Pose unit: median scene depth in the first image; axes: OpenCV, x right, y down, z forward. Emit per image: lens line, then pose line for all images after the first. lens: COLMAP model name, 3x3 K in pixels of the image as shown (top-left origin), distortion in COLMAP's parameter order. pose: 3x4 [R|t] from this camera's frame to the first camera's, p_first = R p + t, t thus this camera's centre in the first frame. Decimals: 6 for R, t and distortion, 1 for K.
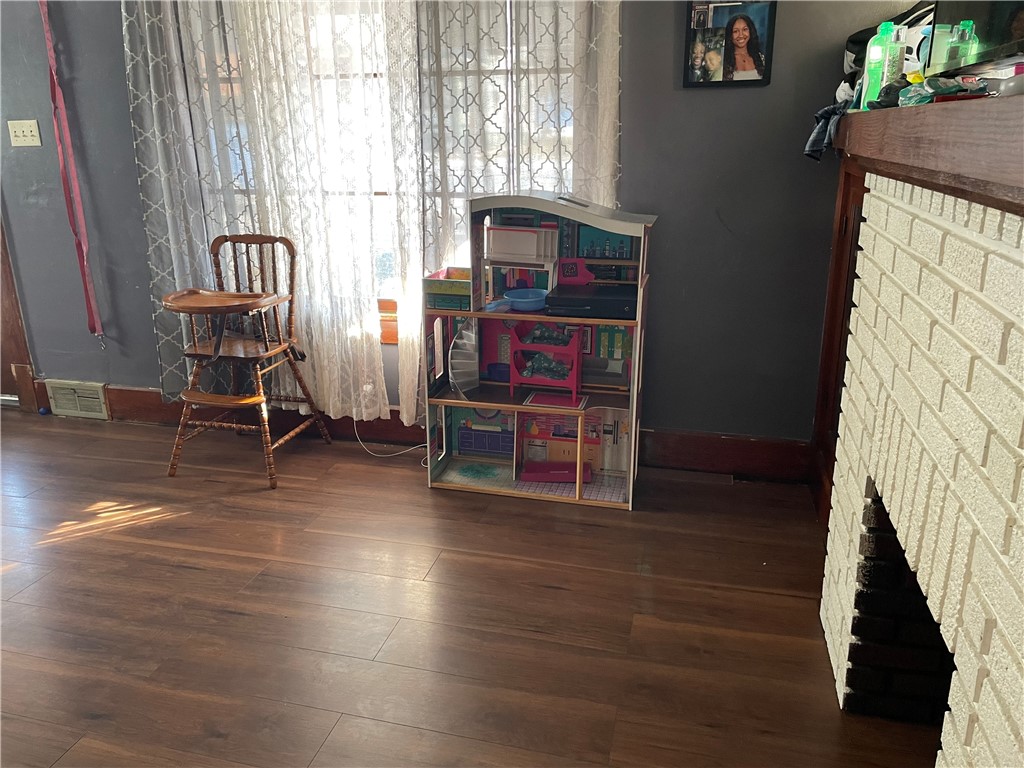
lens RADIAL K [[768.1, 0, 501.7], [0, 768.1, 381.8], [0, 0, 1]] dist [0.113444, -0.127667]
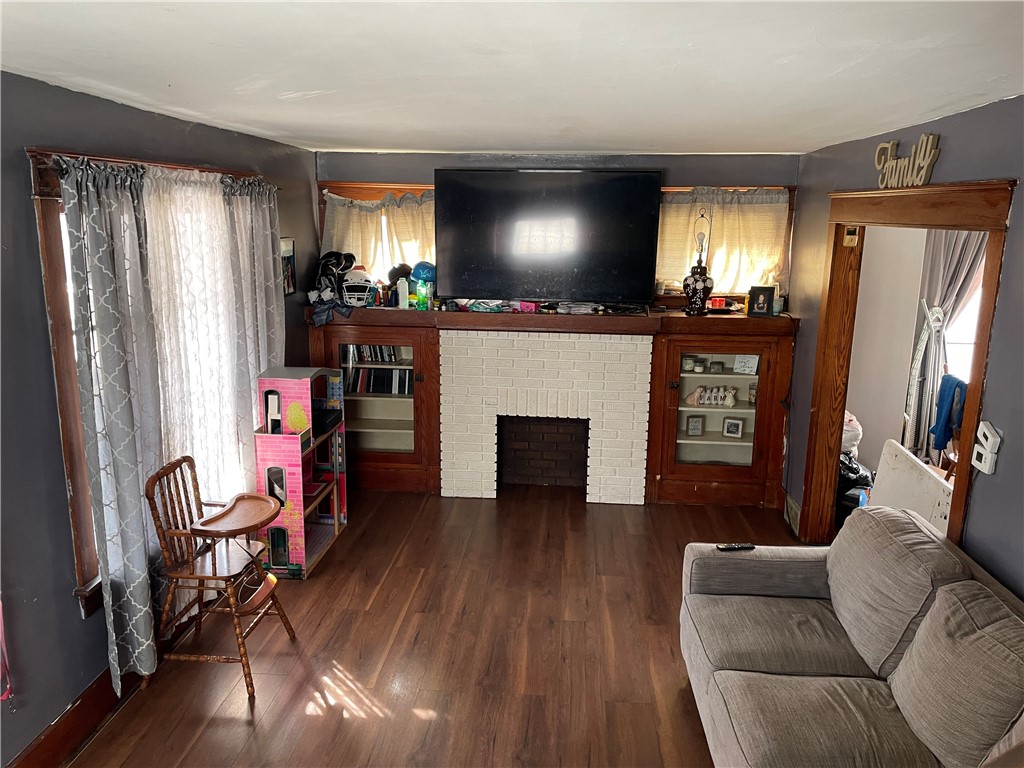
lens RADIAL K [[780.3, 0, 510.8], [0, 780.3, 403.2], [0, 0, 1]] dist [0.070863, -0.092192]
pose [[-0.175366, -0.225456, 0.958340, -1.558906], [0.286532, 0.919598, 0.268774, -0.466332], [-0.941885, 0.321729, -0.096666, 0.725413]]
